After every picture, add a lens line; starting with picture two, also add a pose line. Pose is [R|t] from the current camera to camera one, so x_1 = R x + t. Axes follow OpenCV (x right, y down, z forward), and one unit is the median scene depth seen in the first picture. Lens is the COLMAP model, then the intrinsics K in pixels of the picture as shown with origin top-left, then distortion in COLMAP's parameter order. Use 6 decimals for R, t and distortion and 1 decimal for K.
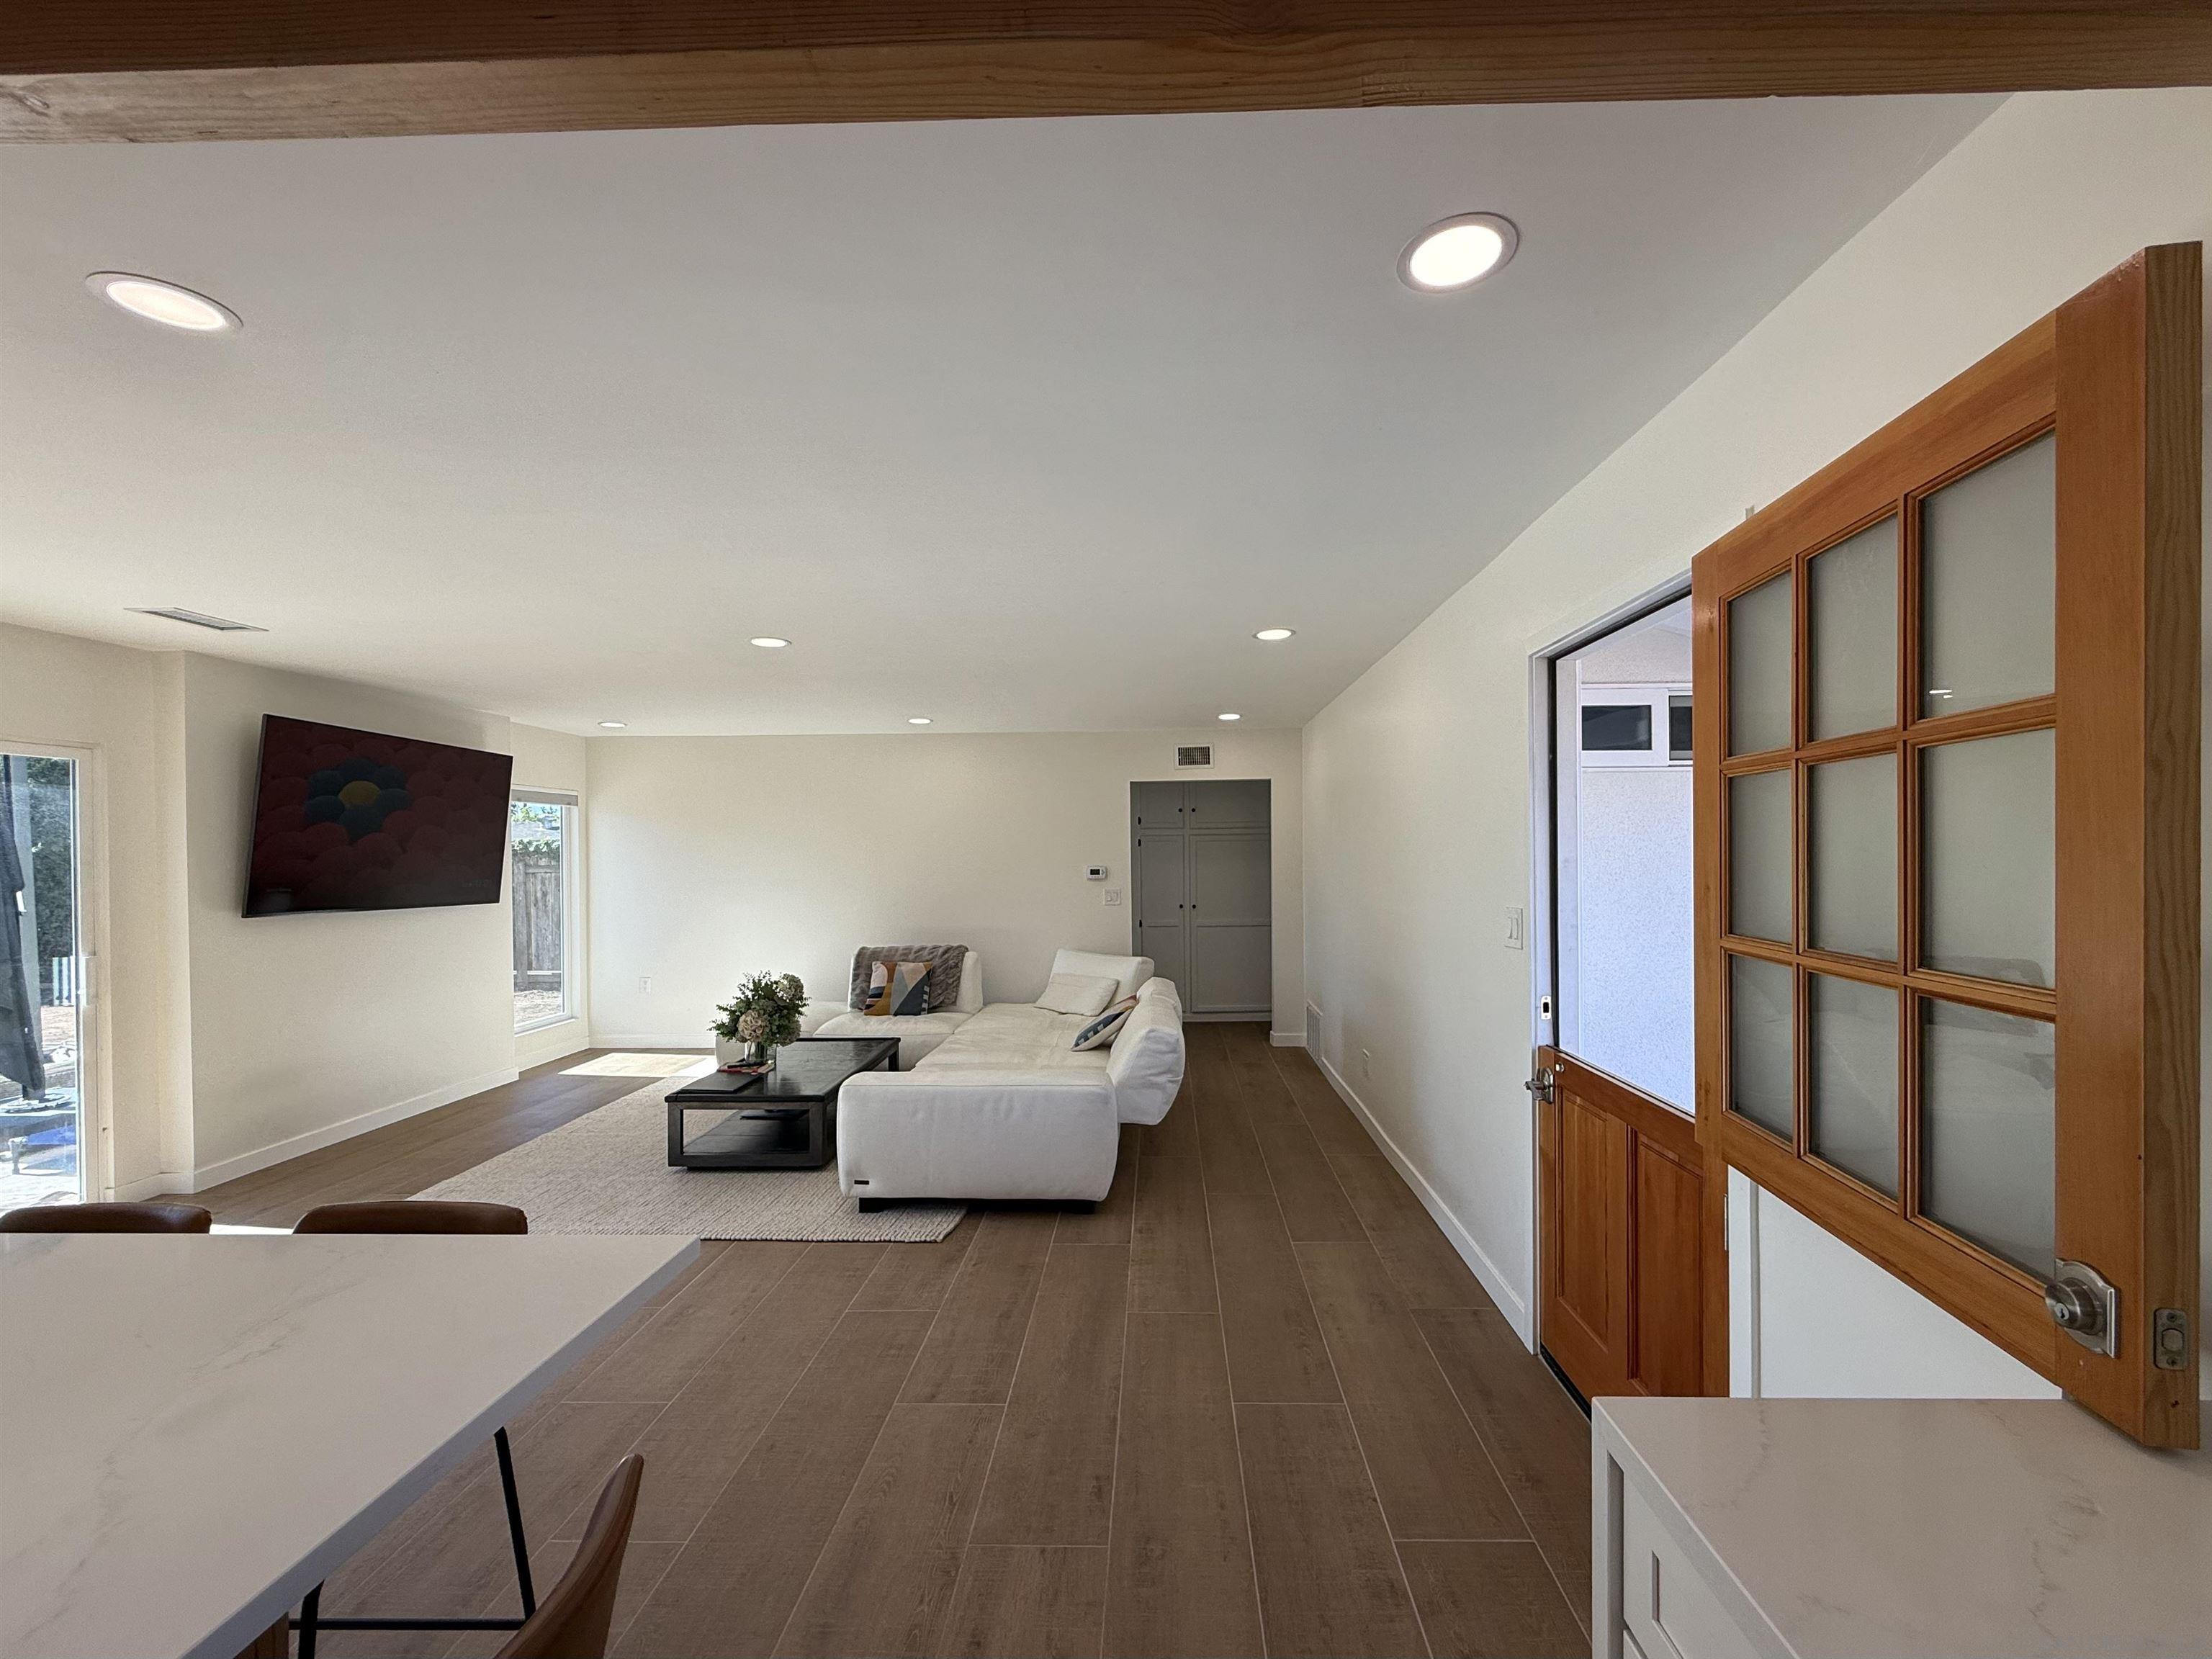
lens RADIAL K [[906.0, 0, 1130.9], [0, 906.0, 858.4], [0, 0, 1]] dist [0.002520, -0.000904]
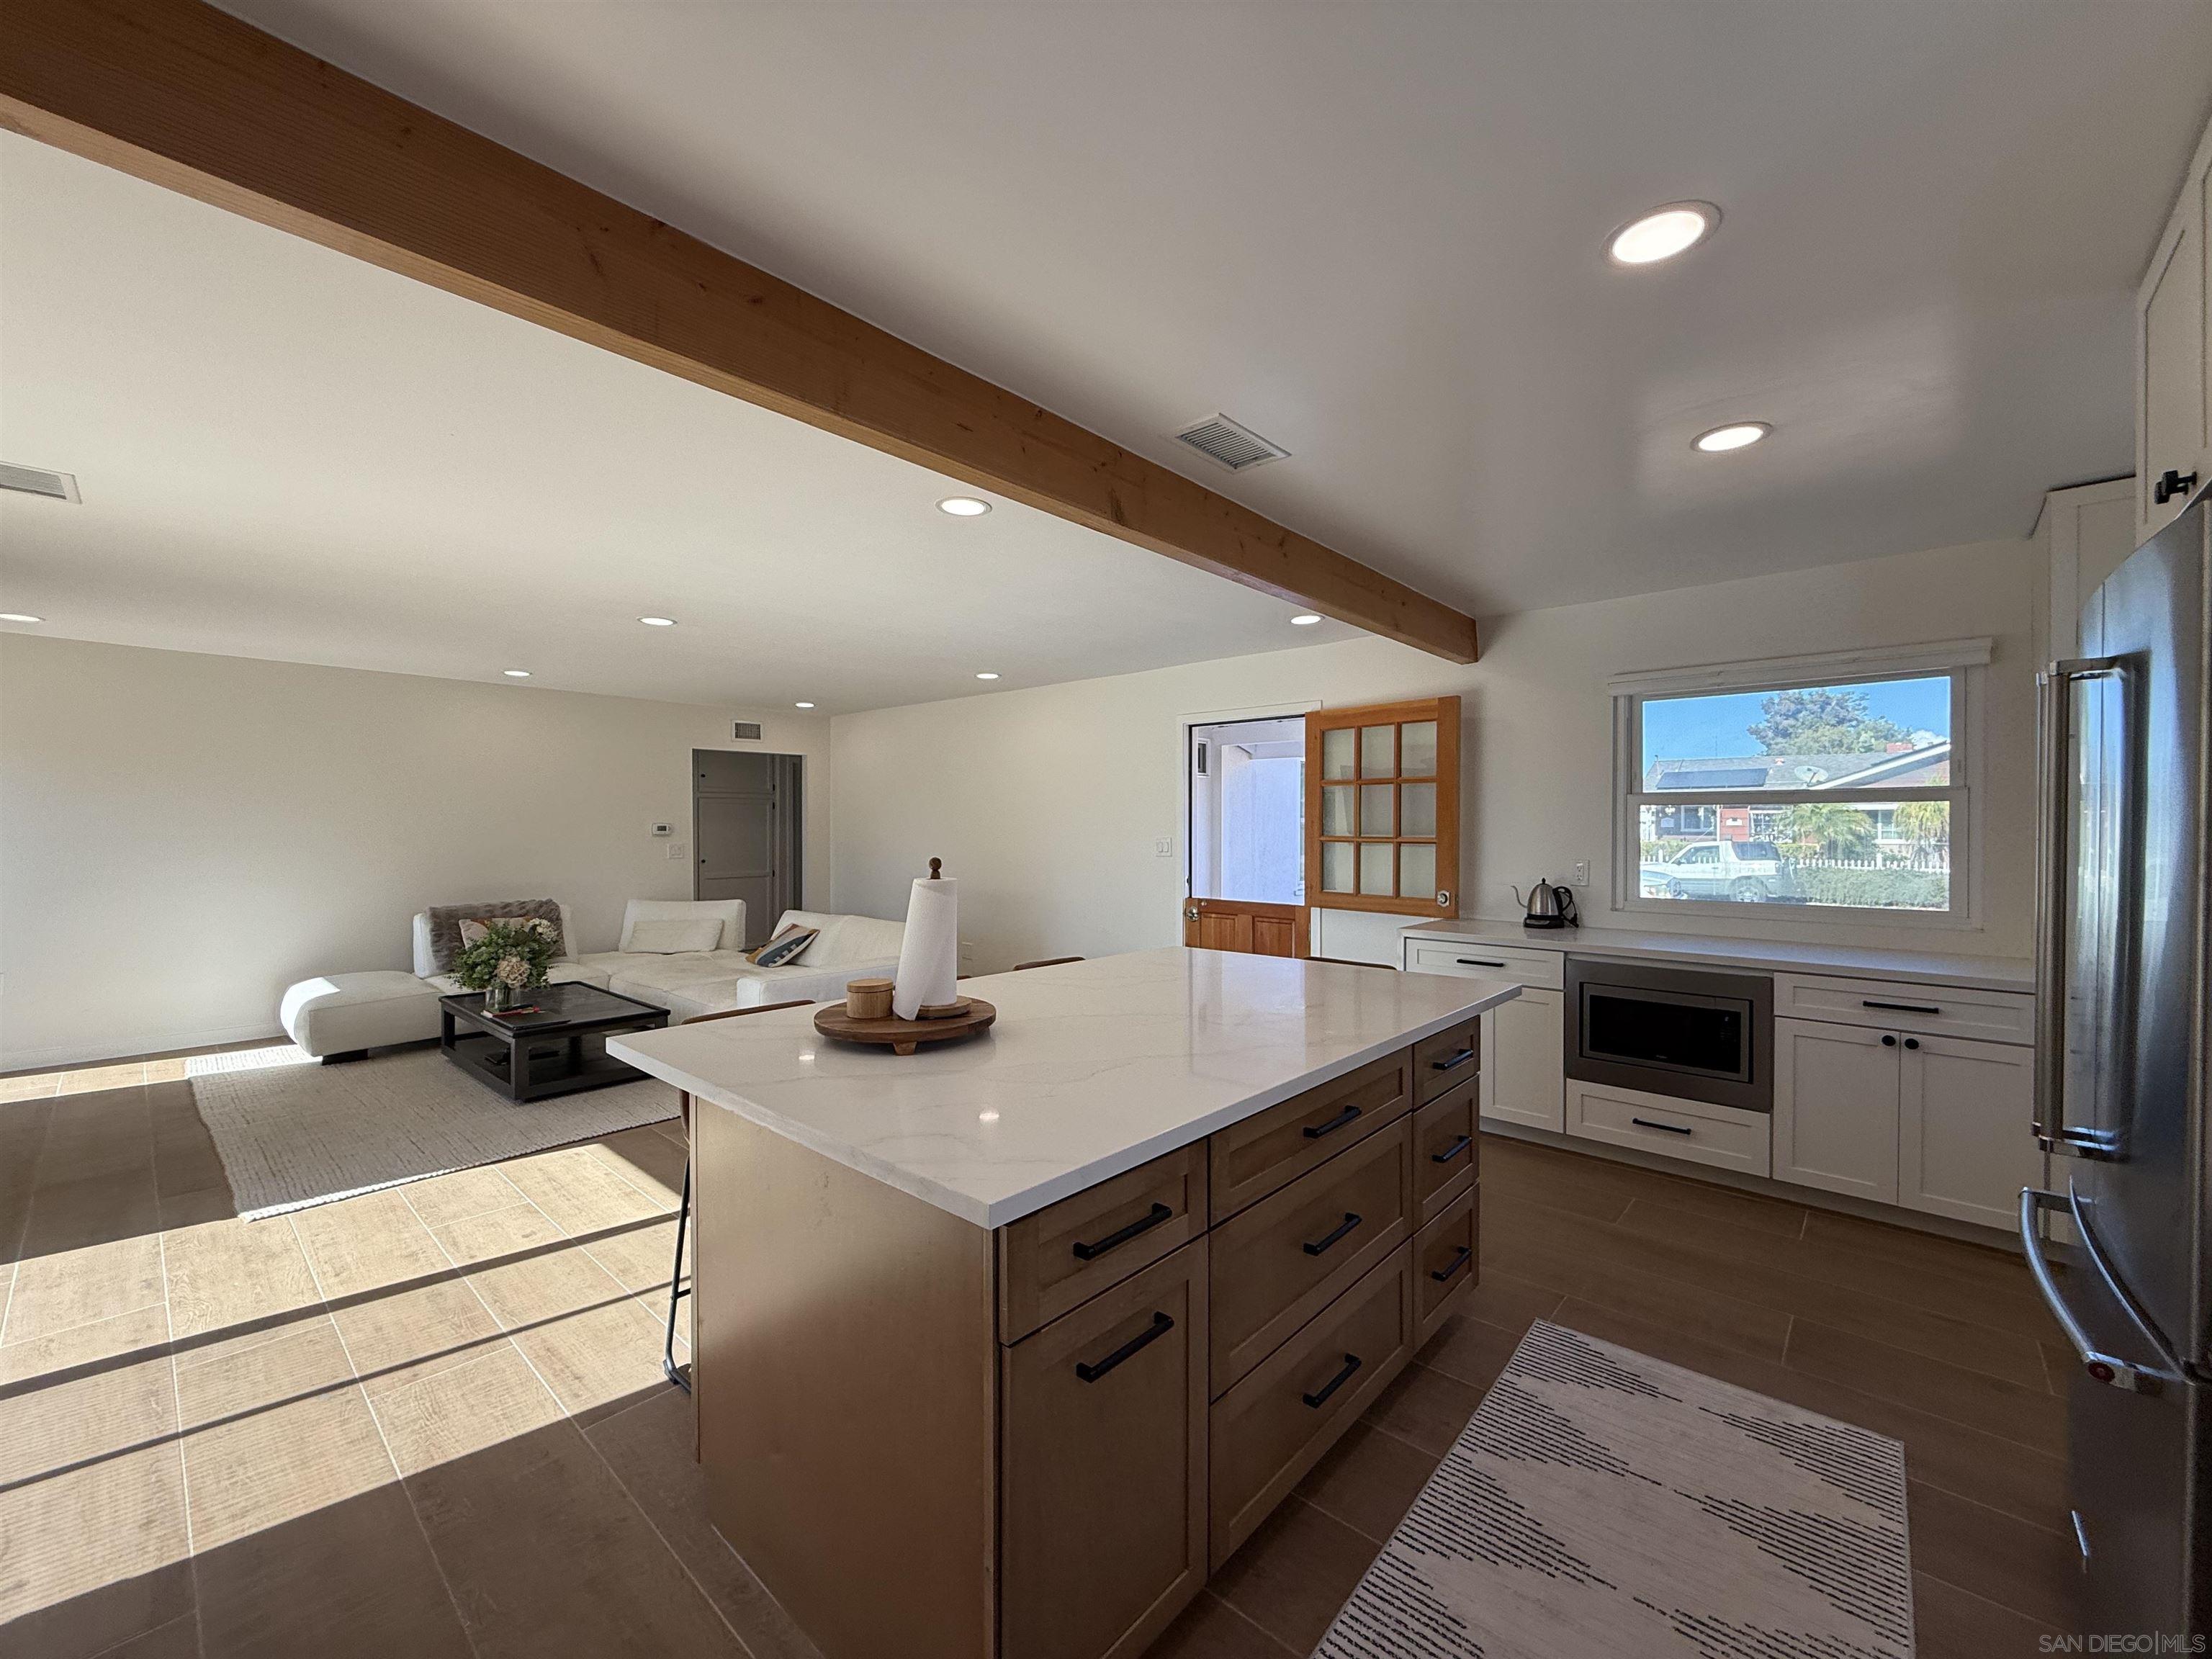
lens RADIAL K [[906.0, 0, 1077.8], [0, 906.0, 827.7], [0, 0, 1]] dist [0.002520, -0.000904]
pose [[0.661610, 0.008645, 0.749798, -0.749268], [-0.004638, 0.999962, -0.007436, 0.027910], [-0.749834, 0.001442, 0.661624, -0.147987]]
